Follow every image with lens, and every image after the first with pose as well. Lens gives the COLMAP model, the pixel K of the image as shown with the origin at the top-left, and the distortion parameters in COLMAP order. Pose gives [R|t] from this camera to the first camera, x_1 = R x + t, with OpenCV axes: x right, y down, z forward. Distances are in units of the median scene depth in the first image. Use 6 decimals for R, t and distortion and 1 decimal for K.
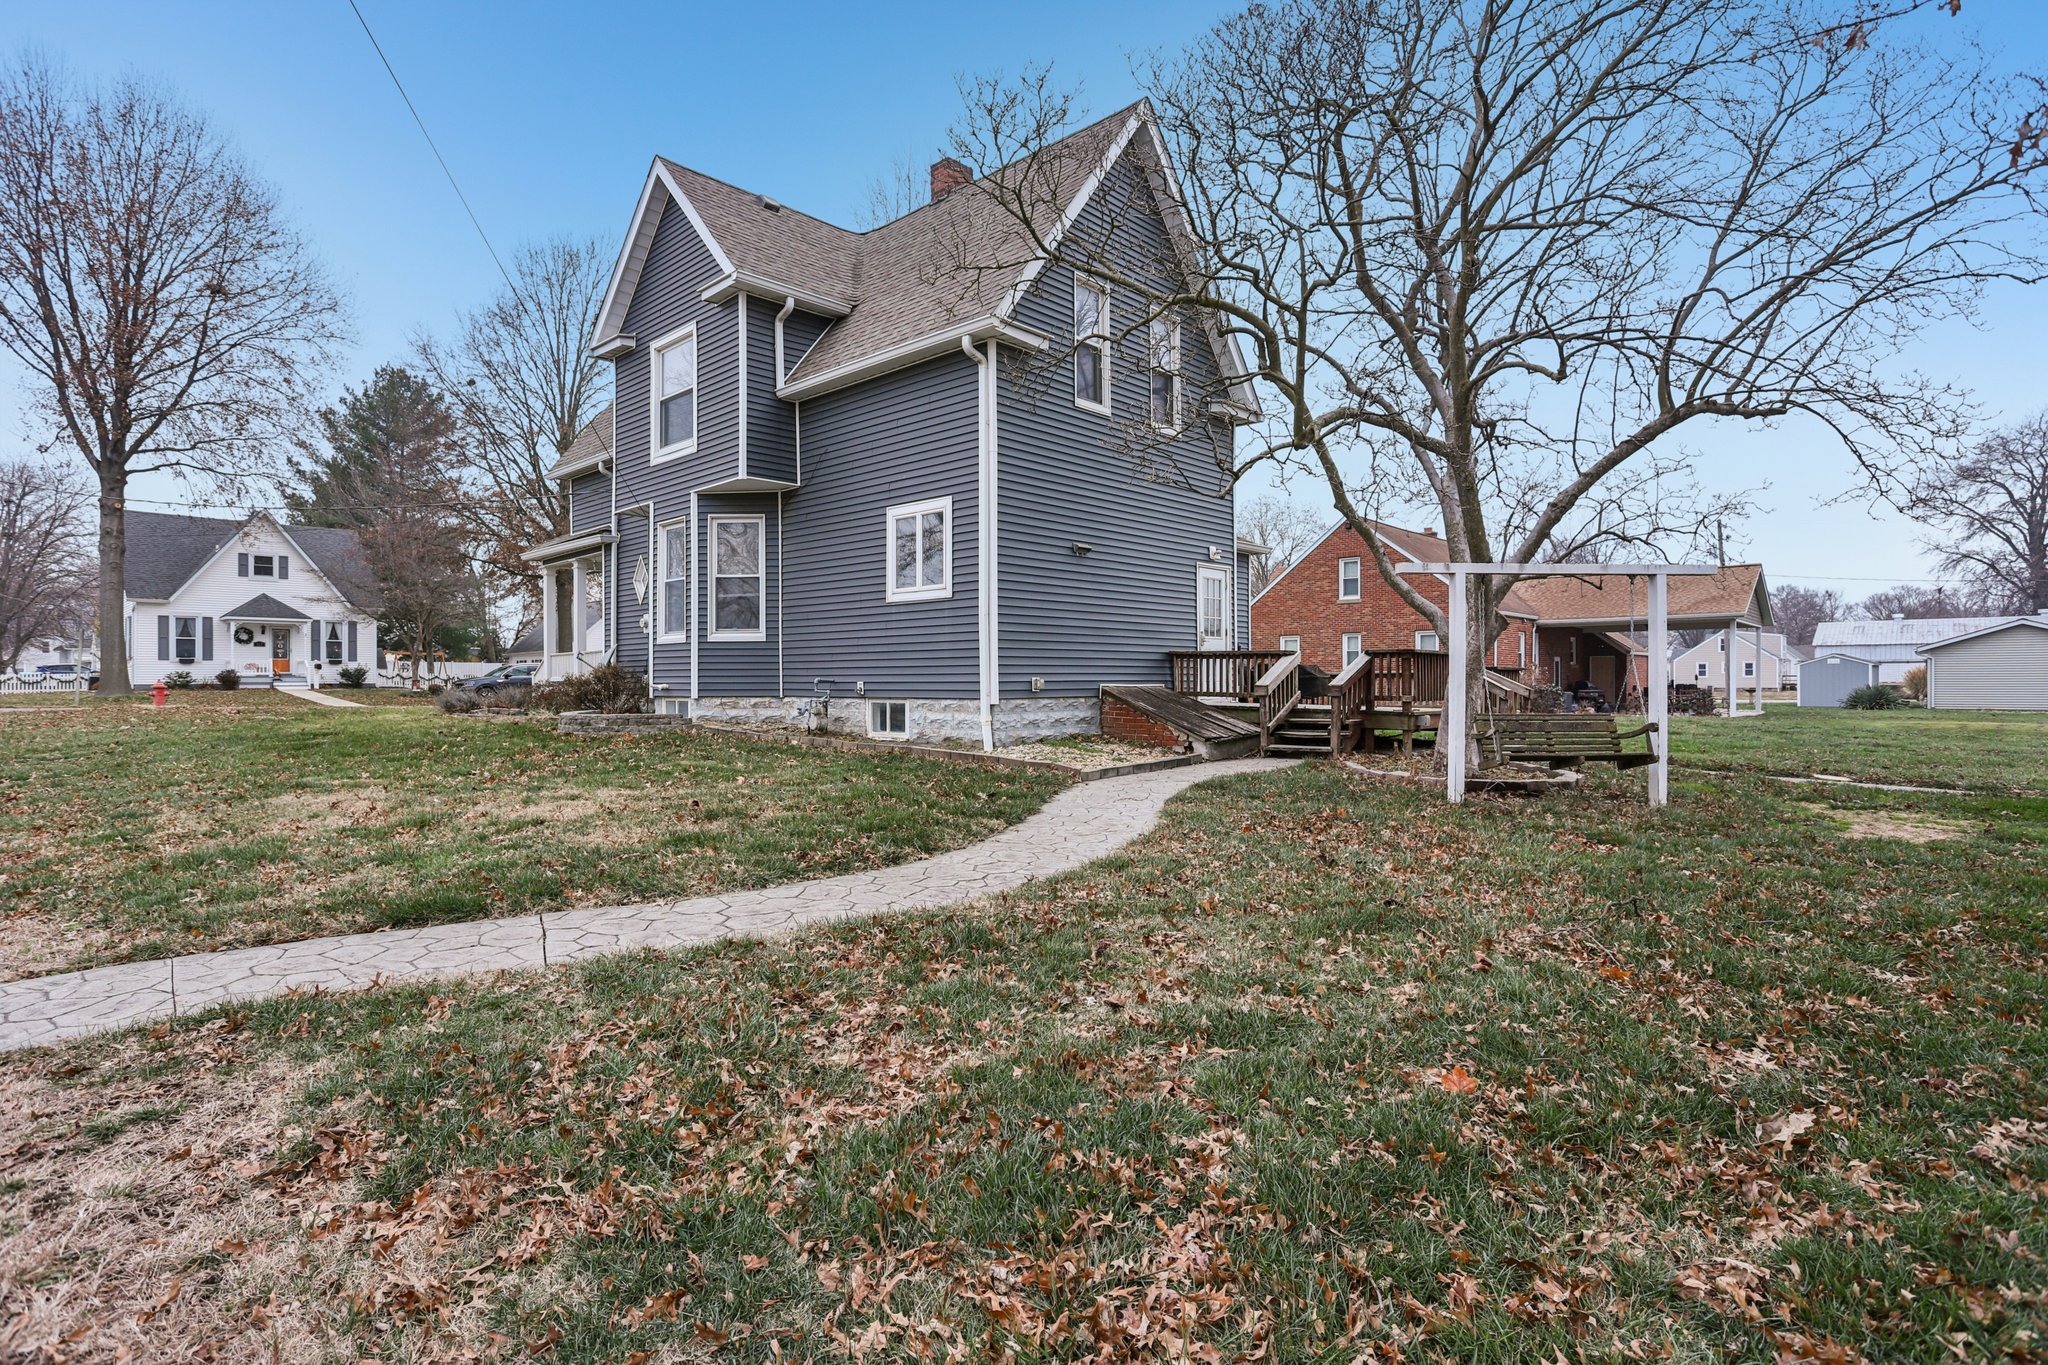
lens RADIAL K [[1016.0, 0, 1013.4], [0, 1016.0, 679.3], [0, 0, 1]] dist [-0.040903, 0.007455]
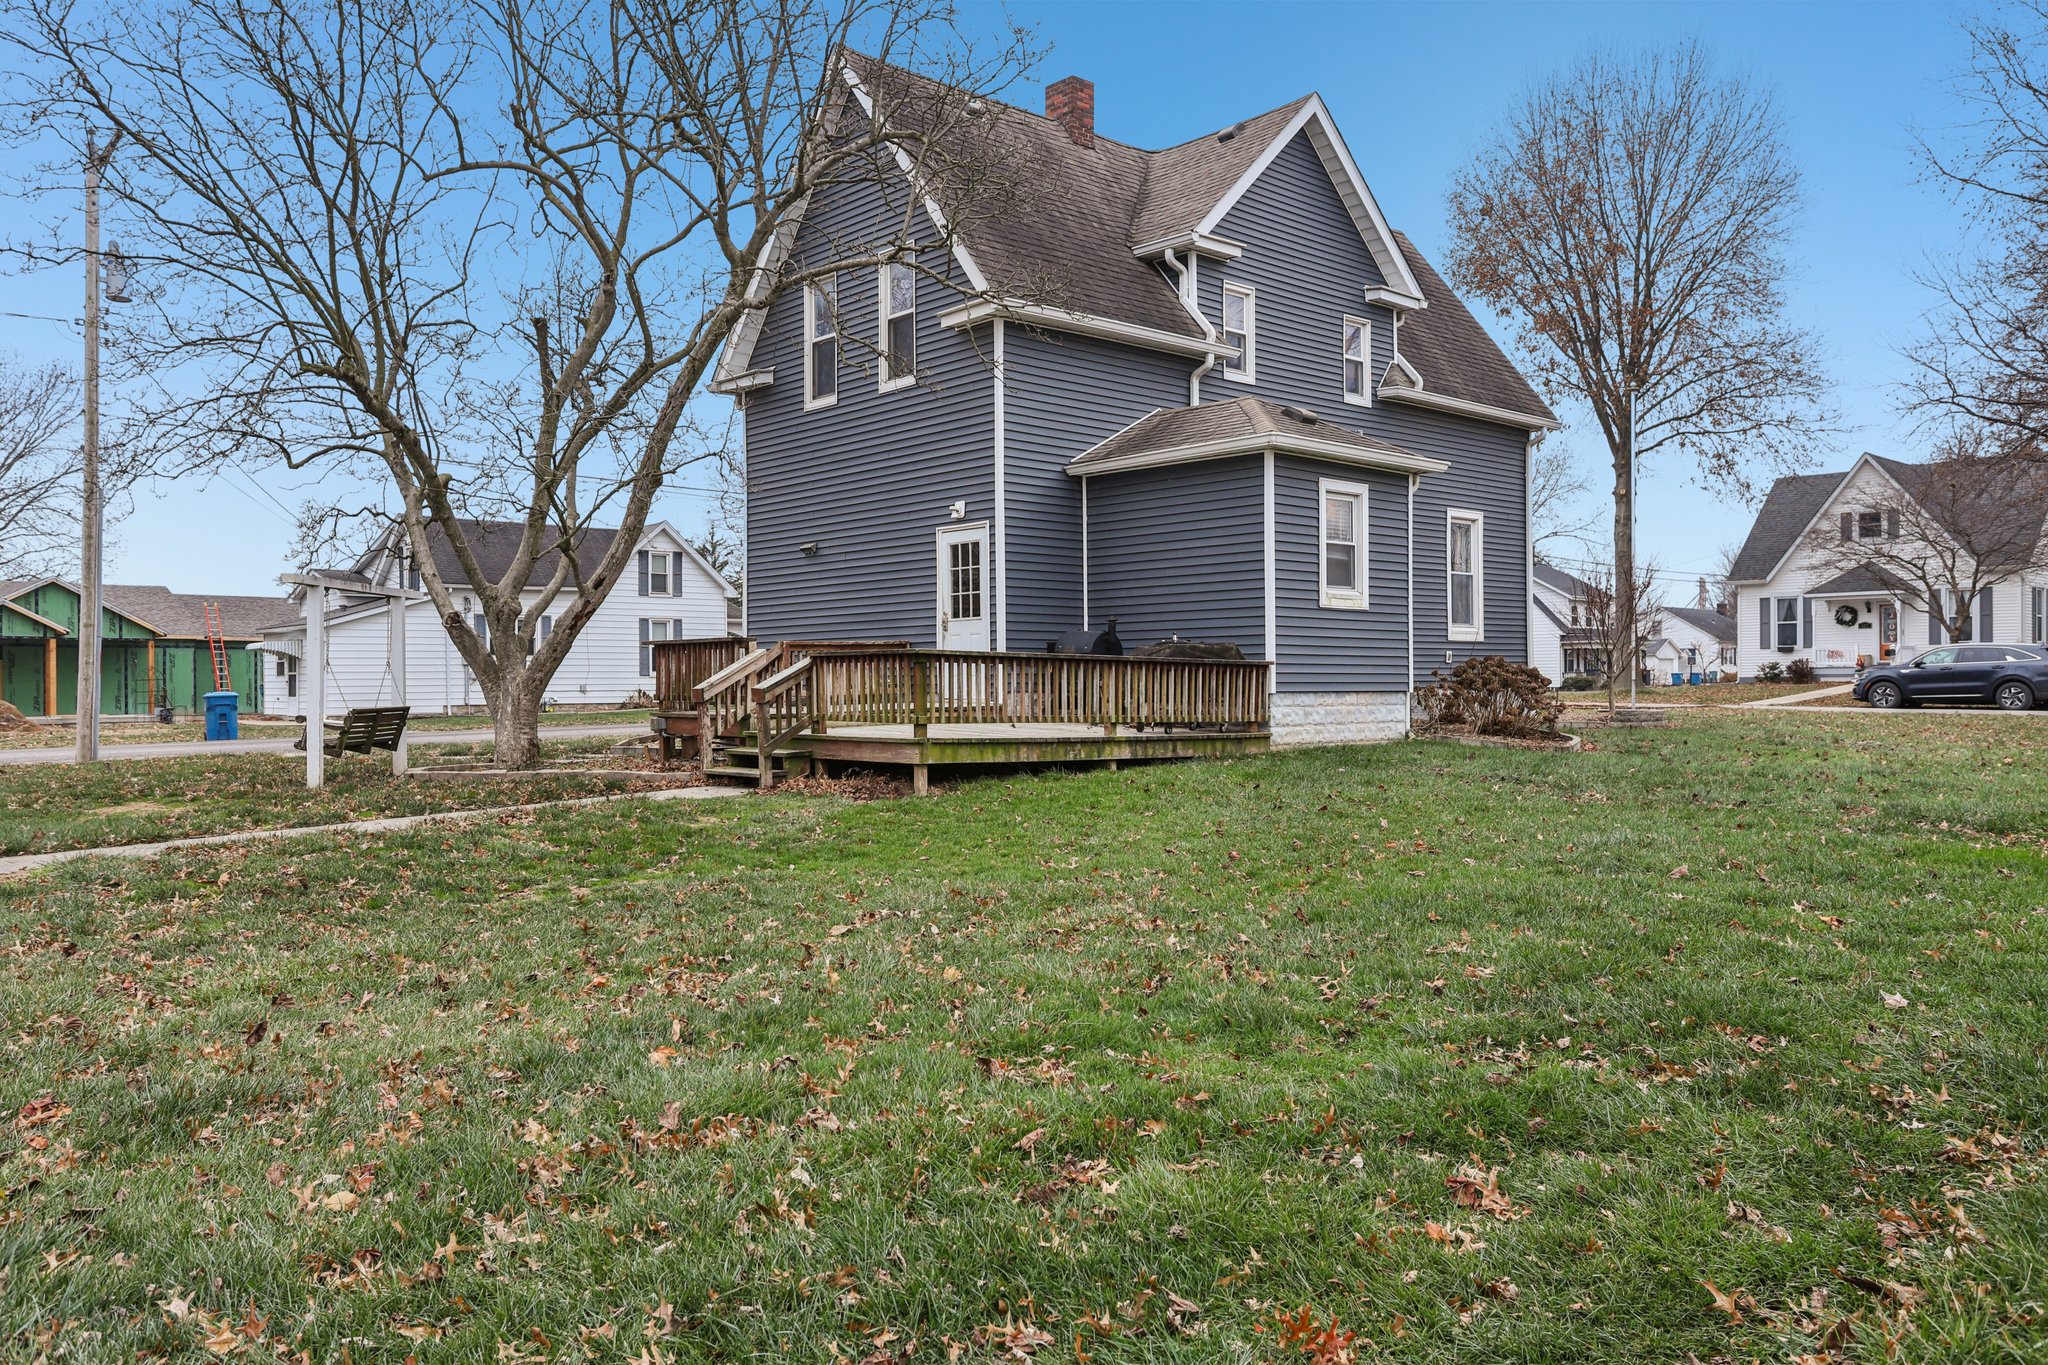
lens RADIAL K [[1511.9, 0, 1028.0], [0, 1511.9, 679.4], [0, 0, 1]] dist [-0.005365, 0.002192]
pose [[-0.100697, 0.005797, -0.994900, 0.497615], [0.010342, 0.999935, 0.004779, -0.005111], [0.994863, -0.009808, -0.100750, 0.460954]]
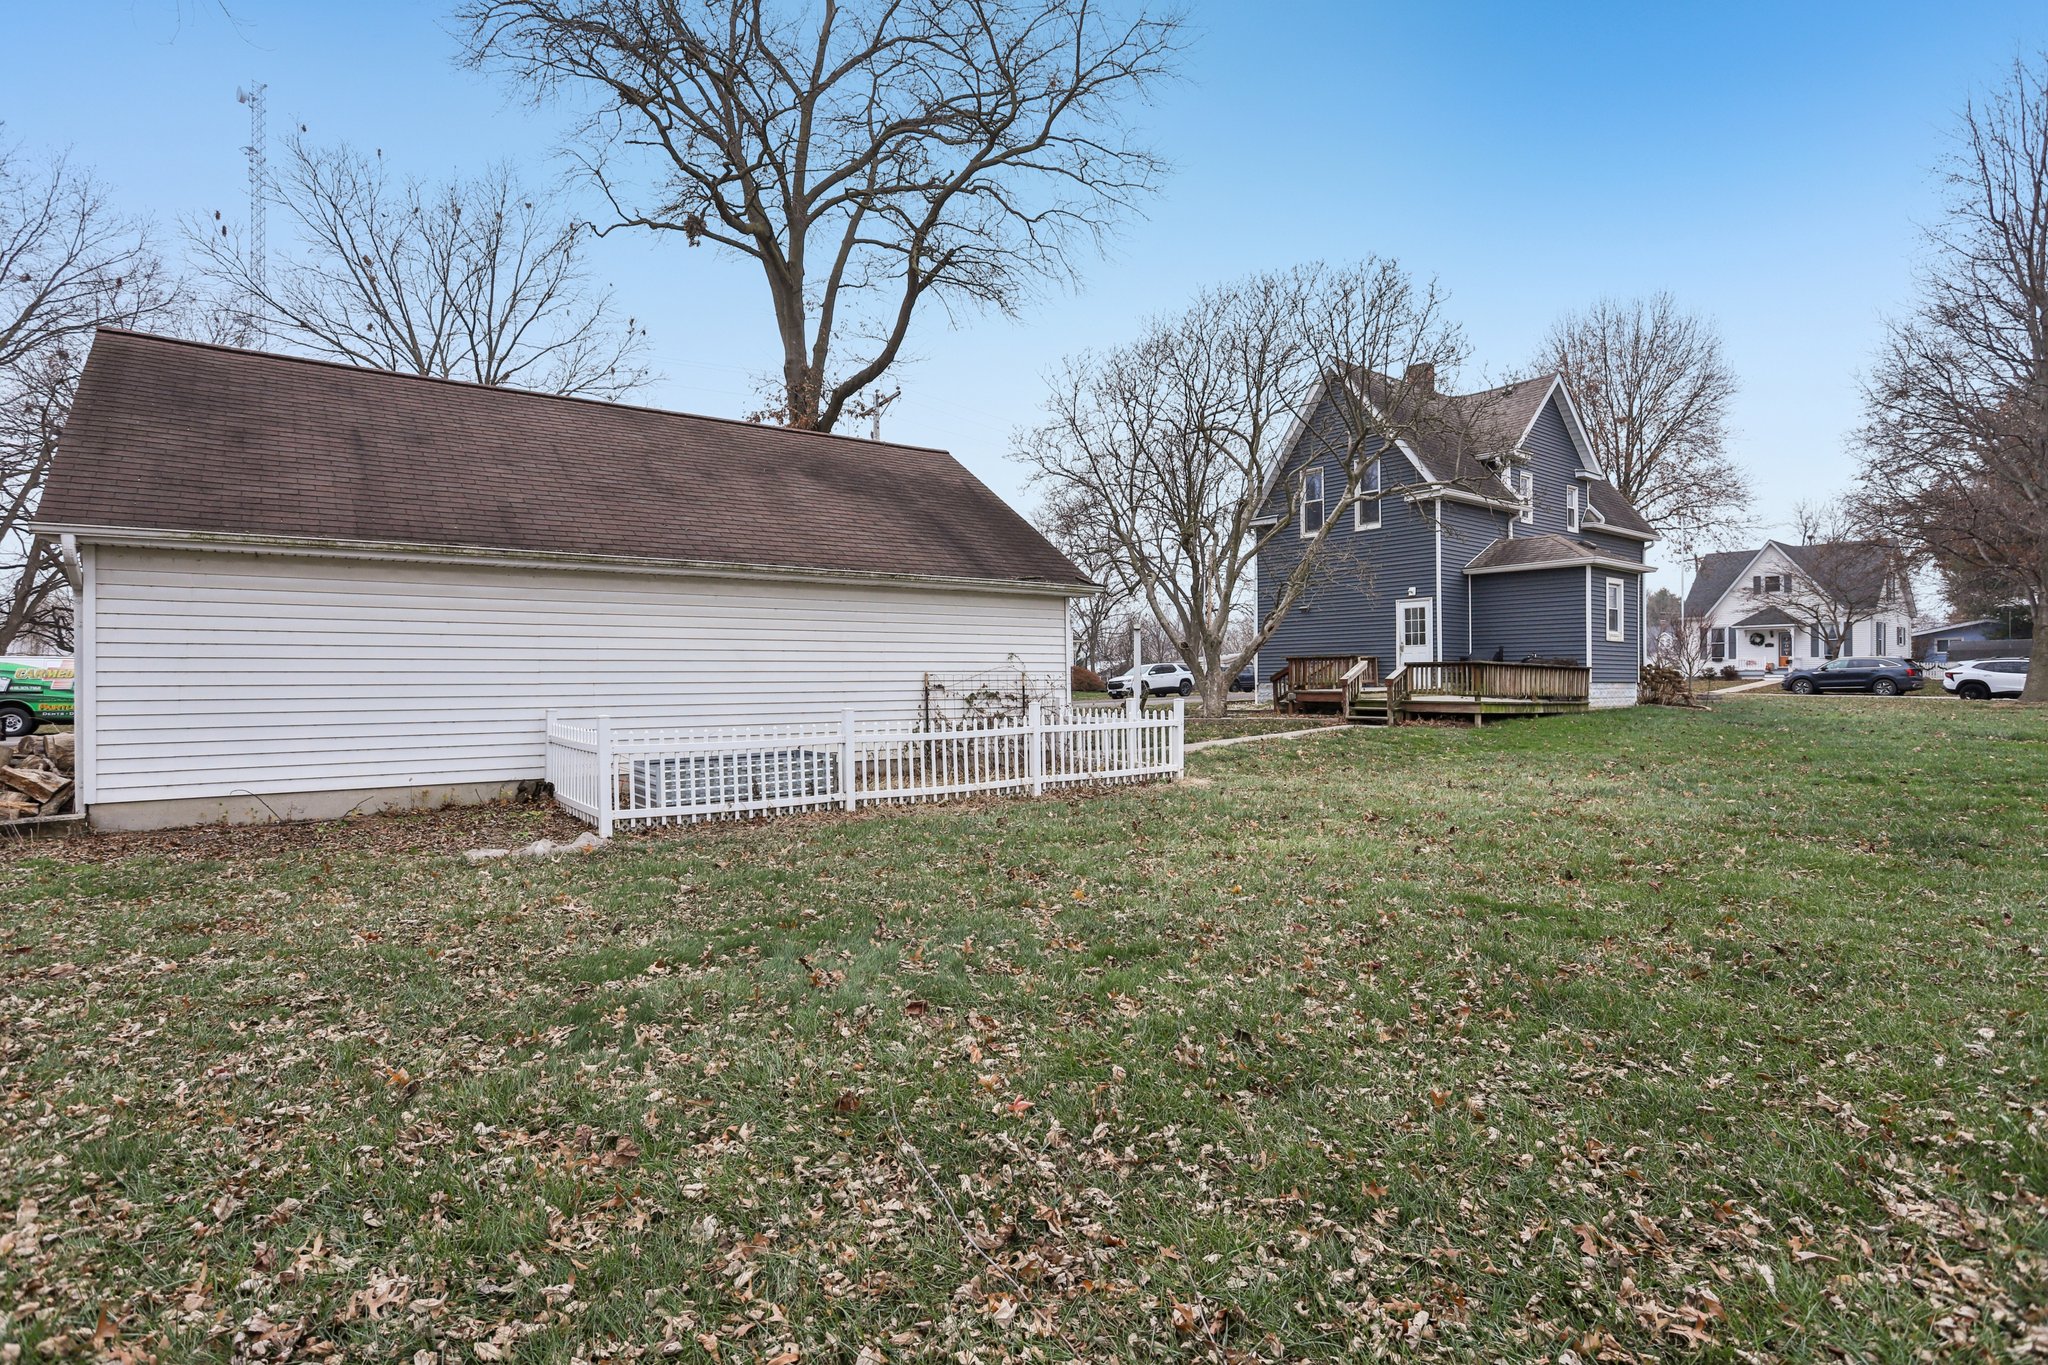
lens RADIAL K [[1016.0, 0, 1035.1], [0, 1016.0, 676.0], [0, 0, 1]] dist [-0.040903, 0.007455]
pose [[-0.174961, 0.004270, -0.984566, 0.676722], [0.007447, 0.999968, 0.003013, -0.006270], [0.984547, -0.006805, -0.174987, 0.289672]]
